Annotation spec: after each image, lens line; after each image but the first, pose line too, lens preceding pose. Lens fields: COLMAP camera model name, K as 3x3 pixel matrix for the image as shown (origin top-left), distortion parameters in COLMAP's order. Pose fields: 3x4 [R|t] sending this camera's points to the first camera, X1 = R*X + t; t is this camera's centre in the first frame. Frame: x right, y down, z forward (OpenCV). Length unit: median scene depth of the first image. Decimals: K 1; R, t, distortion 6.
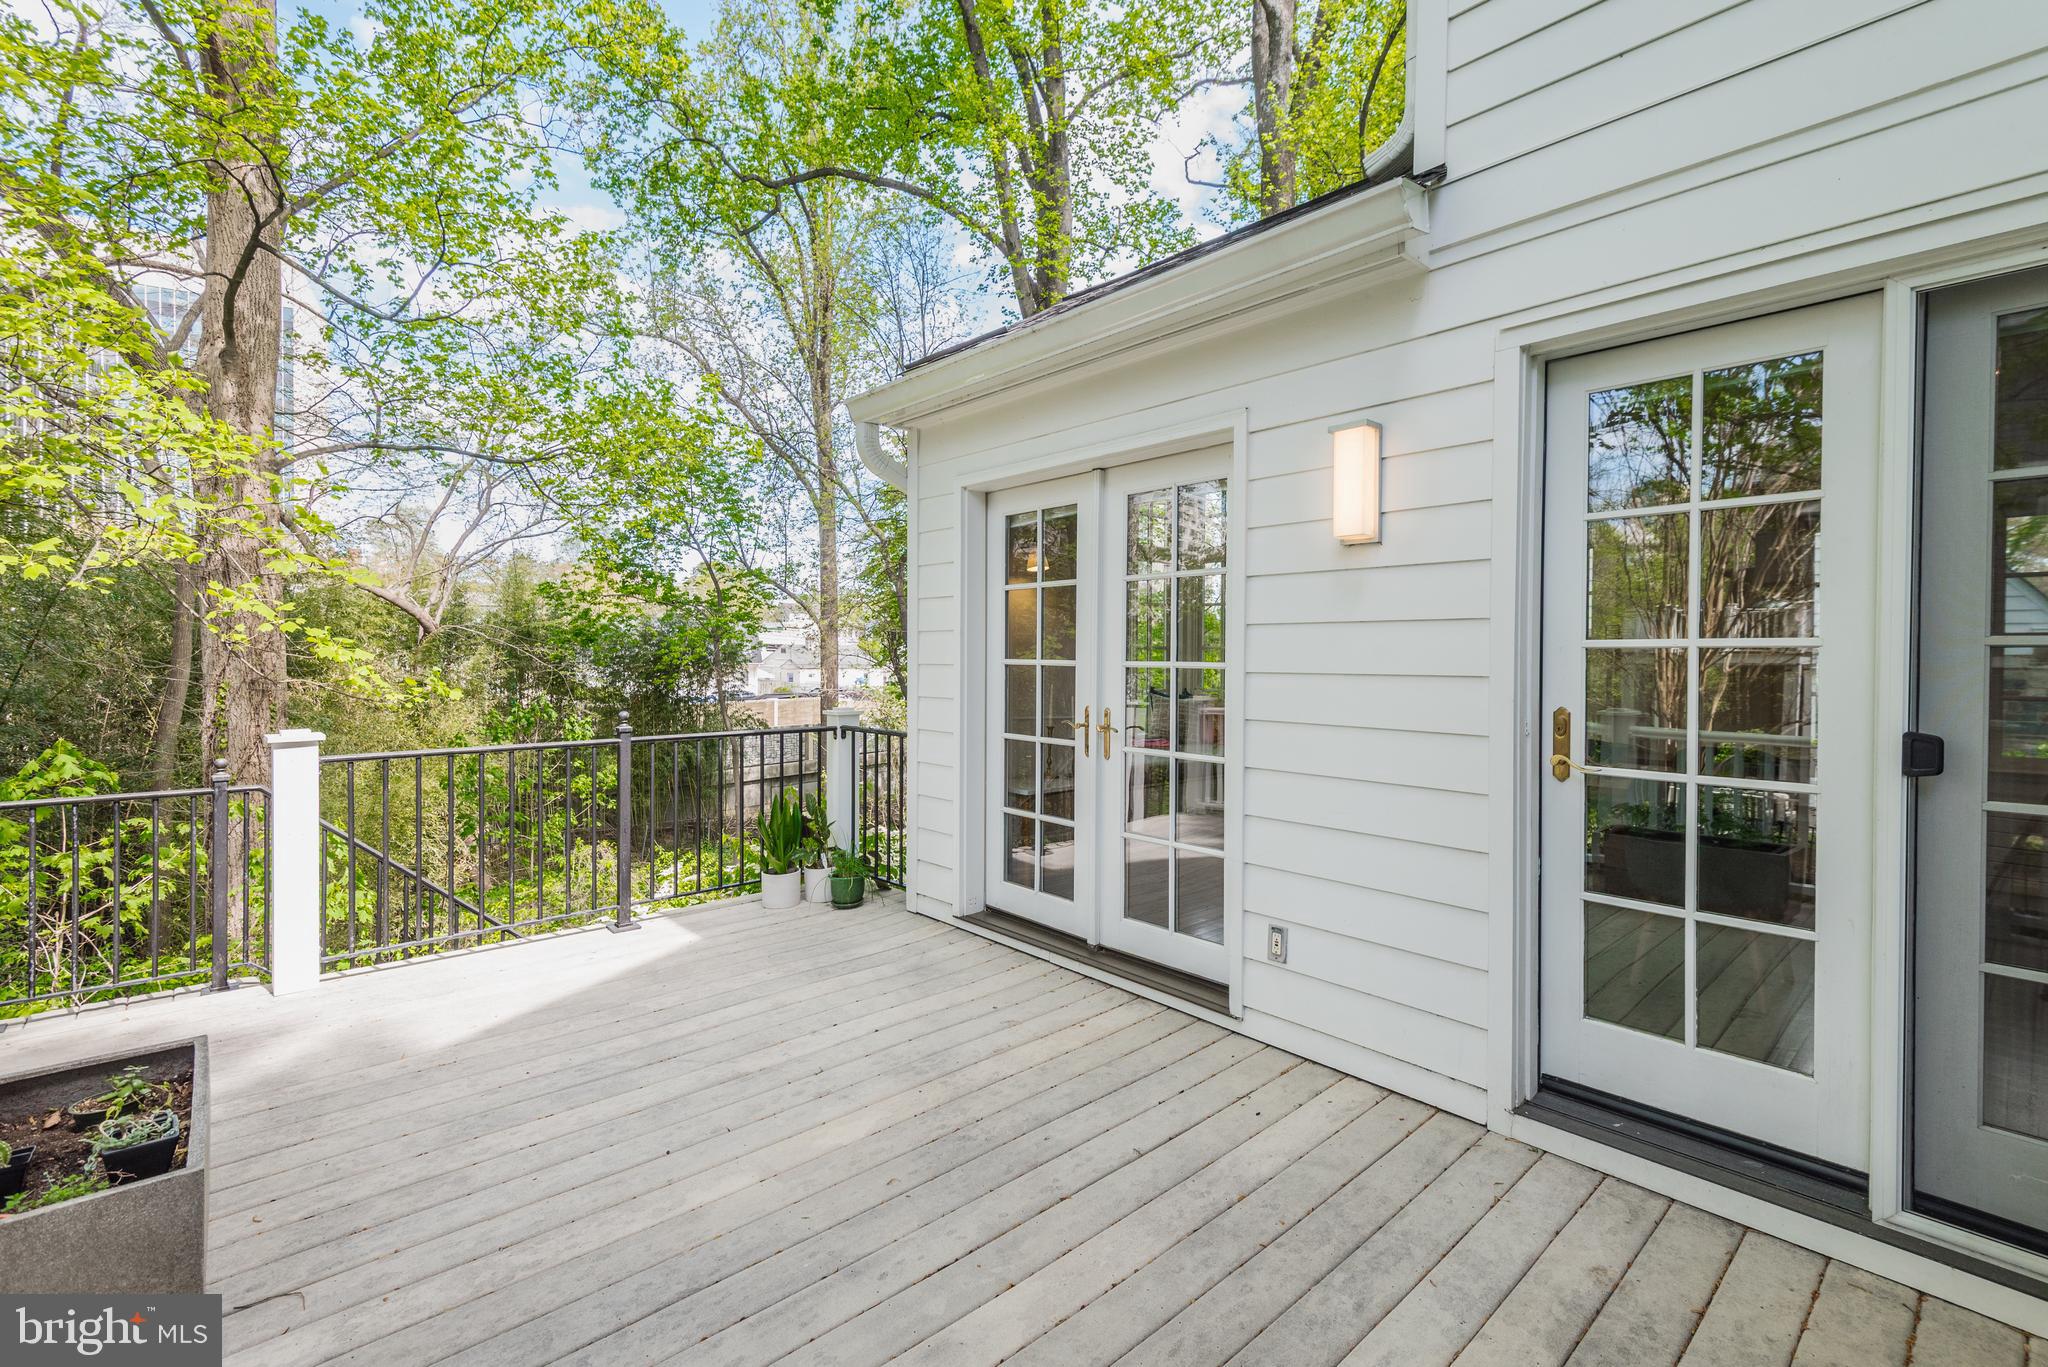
lens RADIAL K [[914.2, 0, 1021.2], [0, 914.2, 666.7], [0, 0, 1]] dist [0.033462, -0.019001]
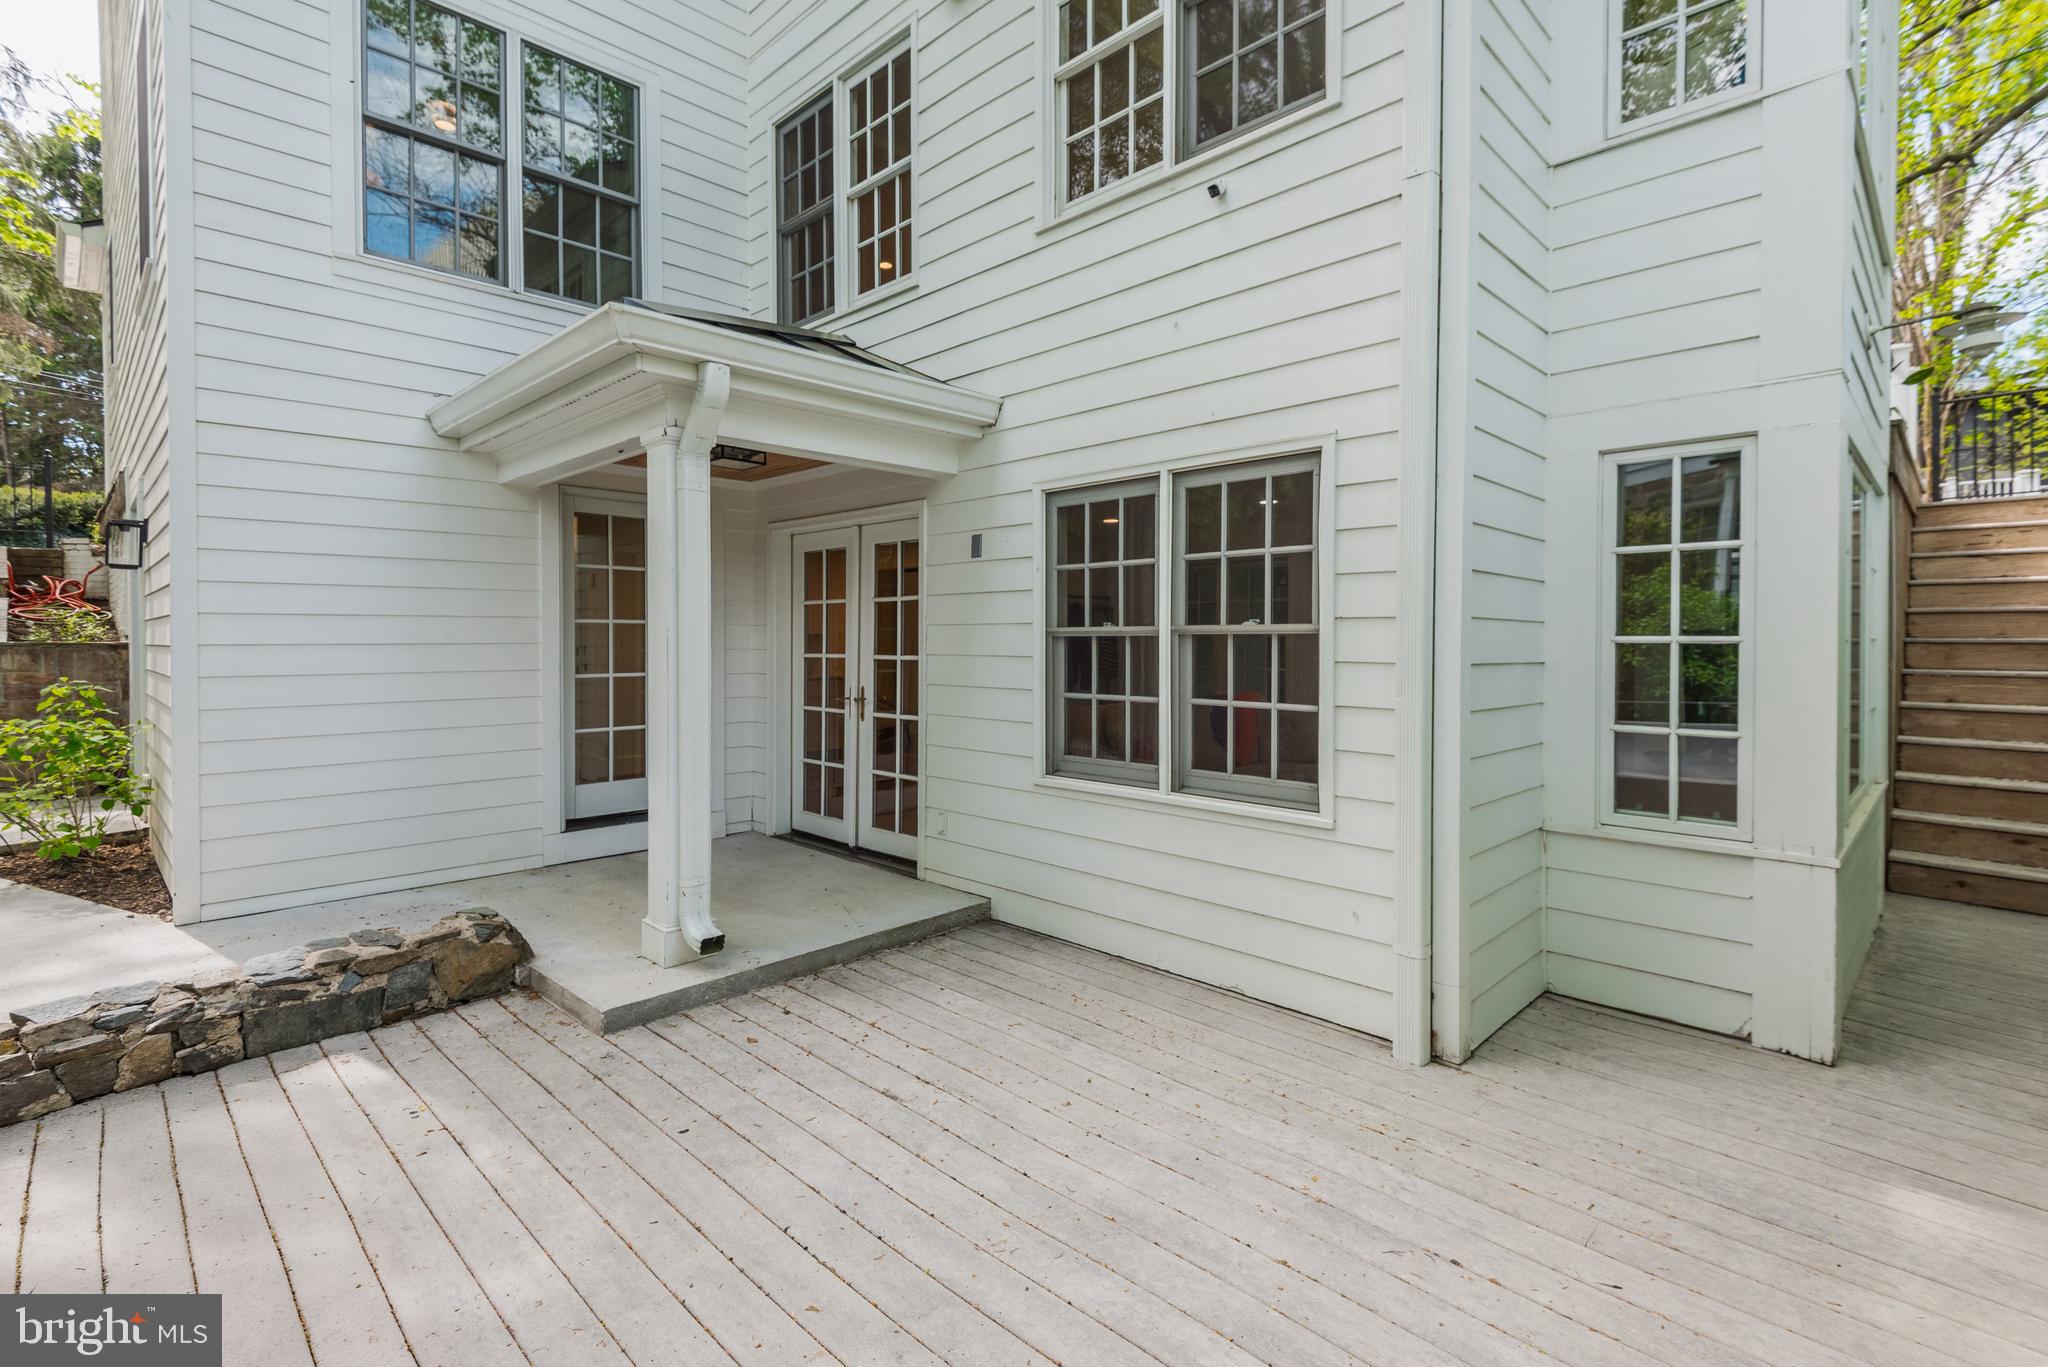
lens RADIAL K [[892.1, 0, 1031.0], [0, 892.1, 653.0], [0, 0, 1]] dist [0.018895, -0.007332]
pose [[0.995065, -0.001833, 0.099207, 0.260411], [0.001300, 0.999984, 0.005440, -0.020291], [-0.099216, -0.005285, 0.995052, -0.539443]]
